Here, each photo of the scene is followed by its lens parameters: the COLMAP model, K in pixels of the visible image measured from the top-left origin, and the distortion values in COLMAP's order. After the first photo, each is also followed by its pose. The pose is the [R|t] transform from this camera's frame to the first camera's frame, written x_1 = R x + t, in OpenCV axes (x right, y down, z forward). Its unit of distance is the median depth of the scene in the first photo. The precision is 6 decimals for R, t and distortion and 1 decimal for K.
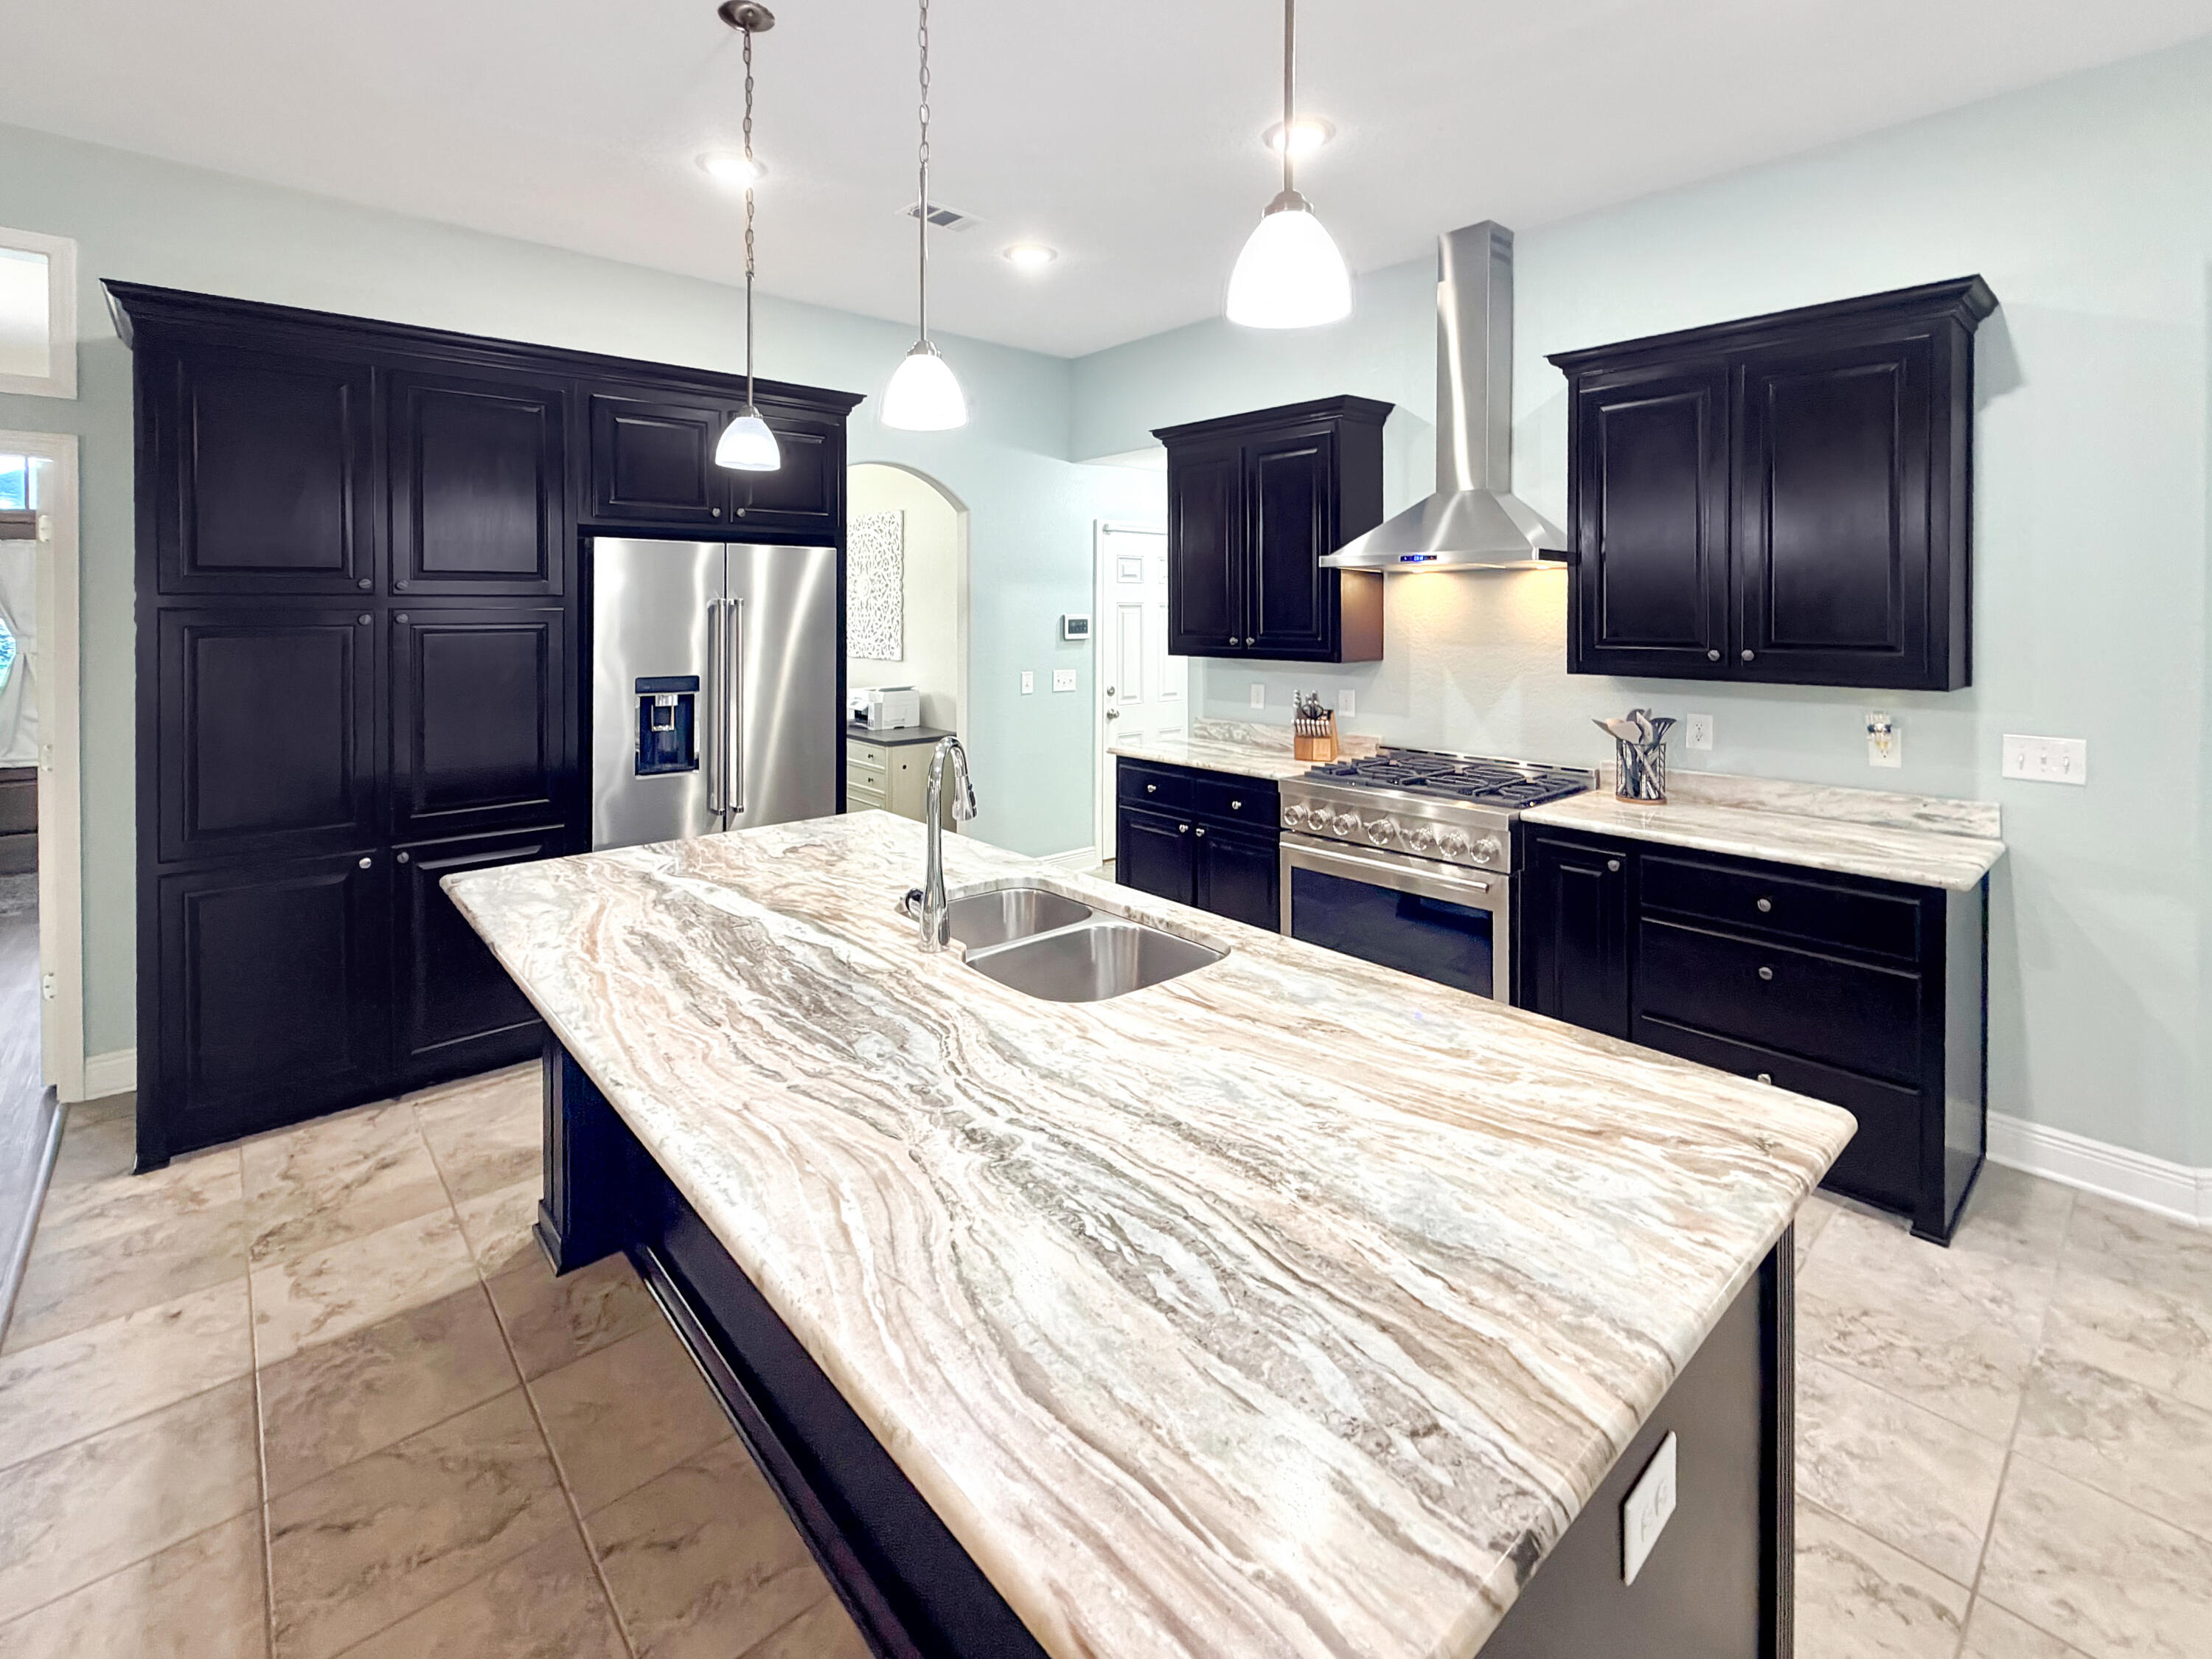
lens RADIAL K [[995.1, 0, 1100.7], [0, 995.1, 625.6], [0, 0, 1]] dist [-0.002470, -0.000581]
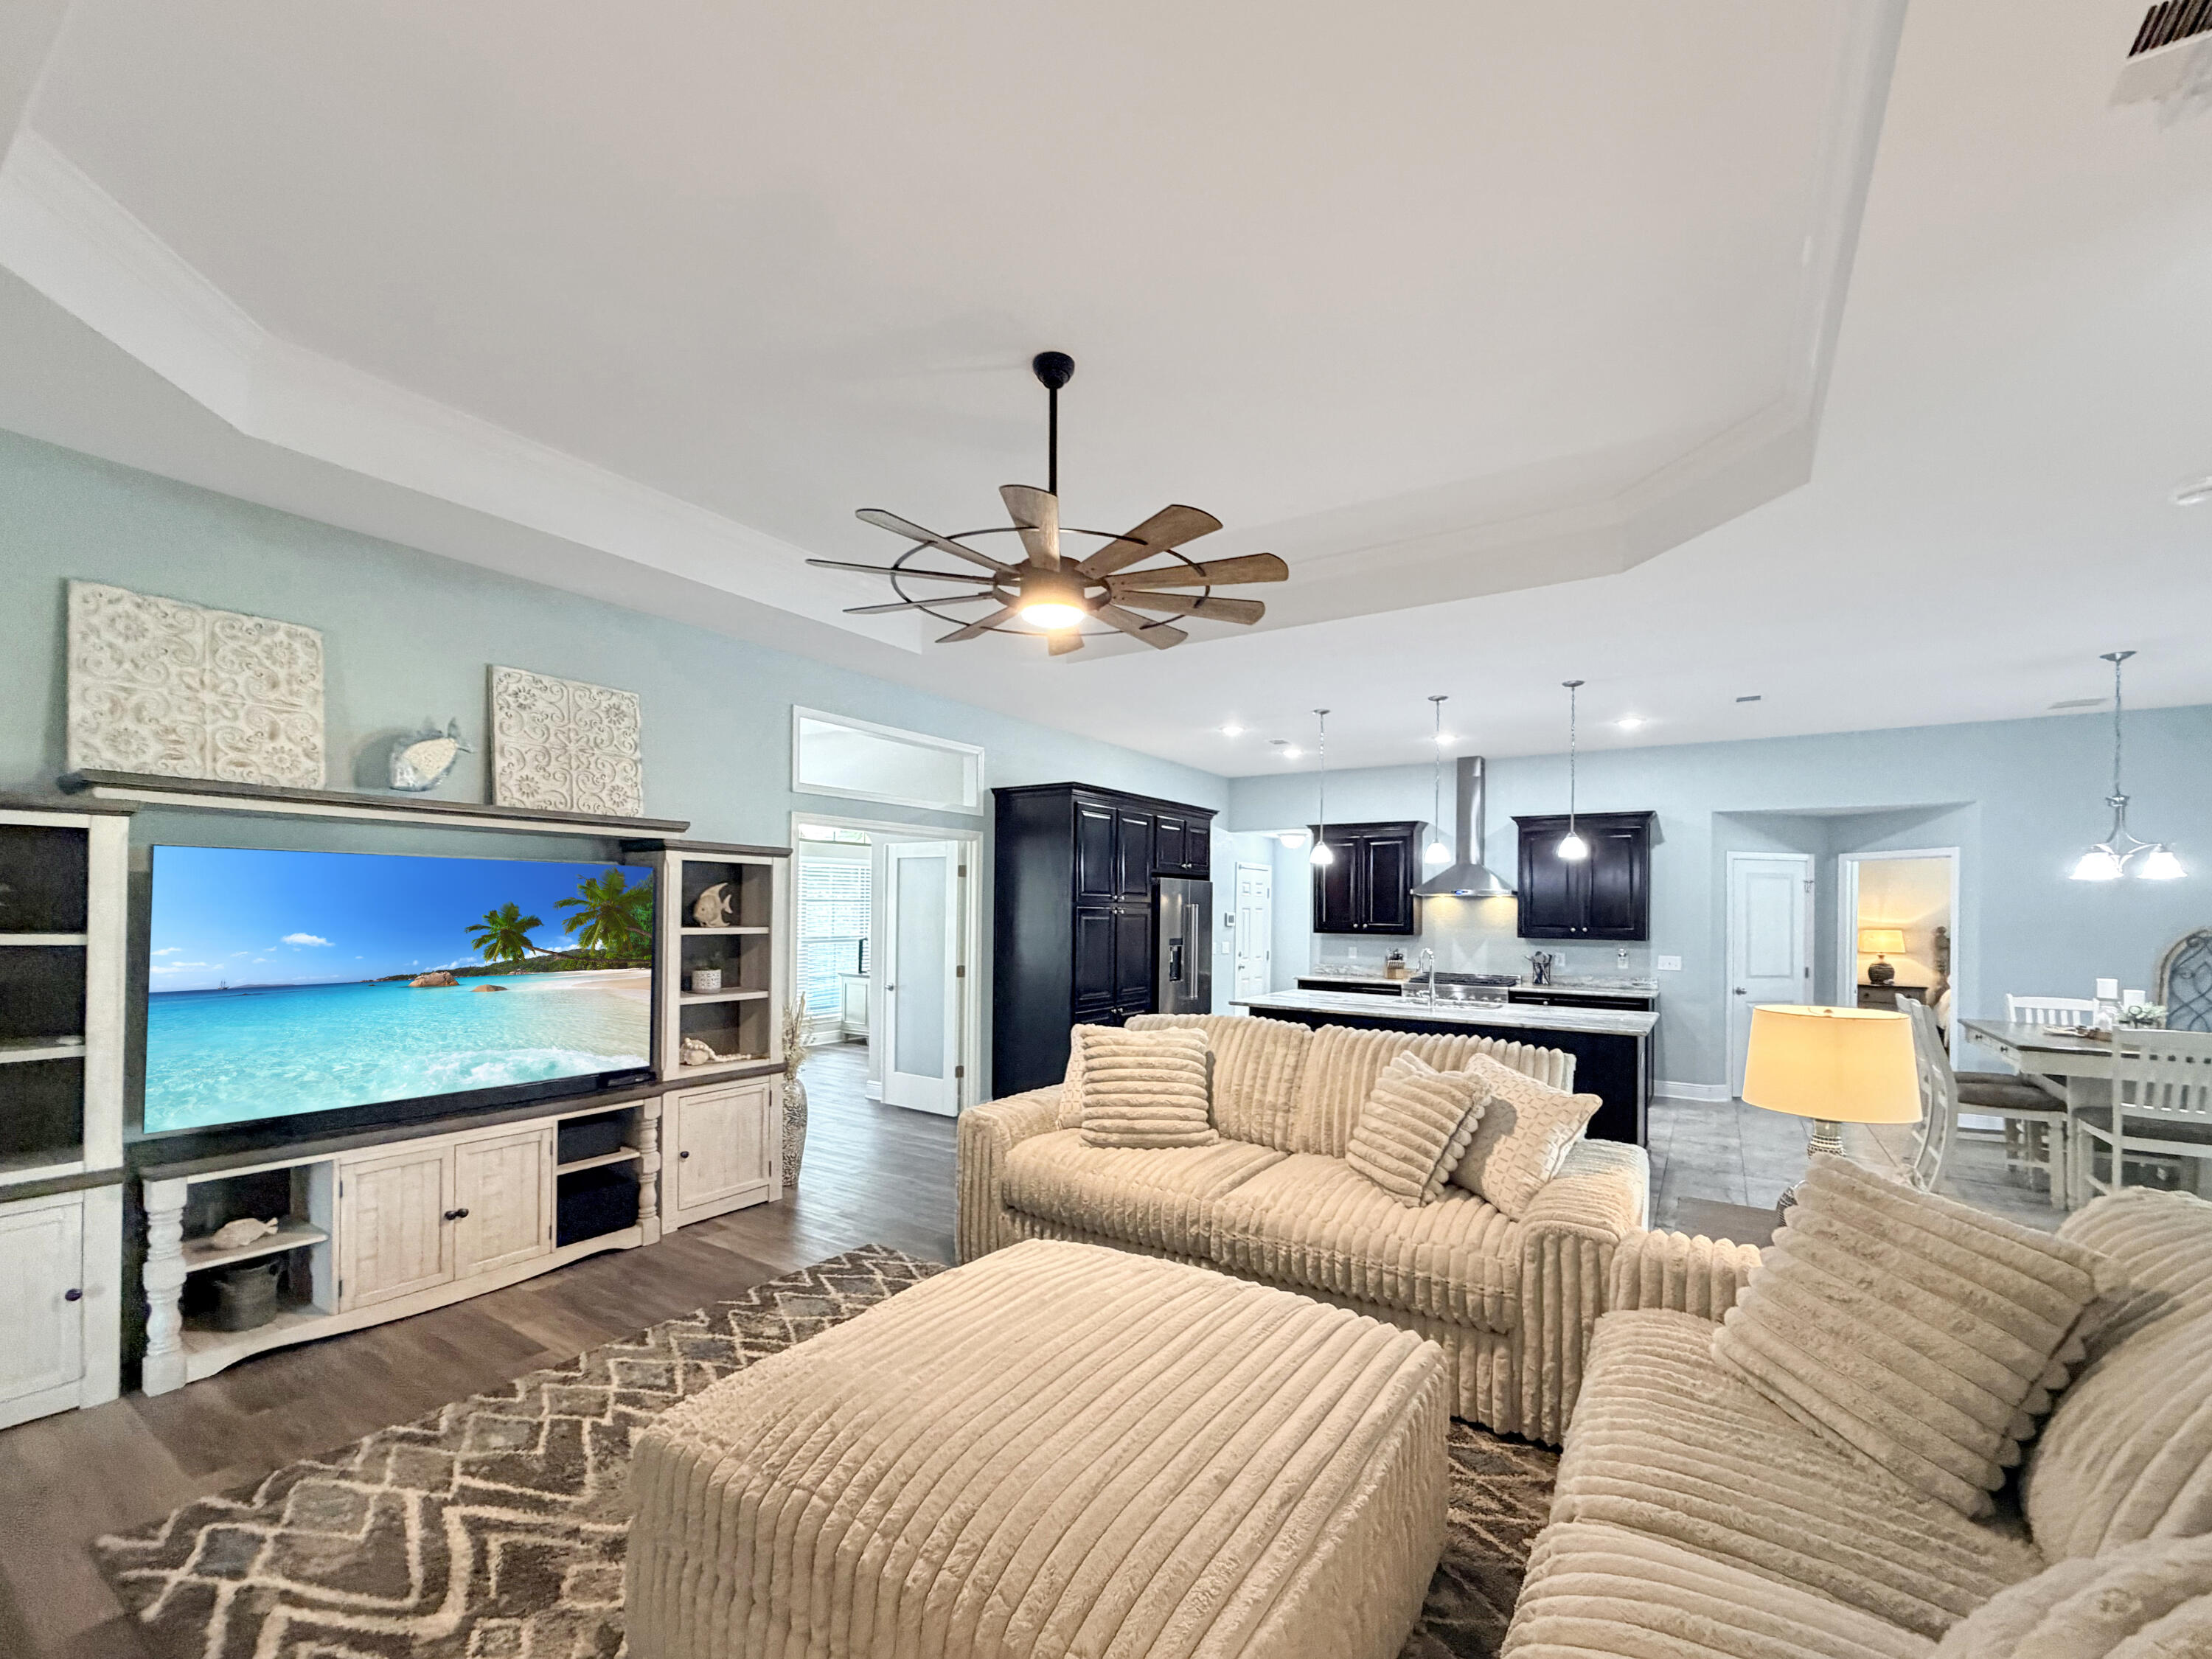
lens RADIAL K [[910.8, 0, 1120.8], [0, 910.8, 911.5], [0, 0, 1]] dist [-0.003236, -0.000048]
pose [[0.965031, 0.010030, 0.261945, -1.125735], [-0.006590, 0.999880, -0.014005, 0.018574], [-0.262054, 0.011789, 0.964981, -1.005072]]
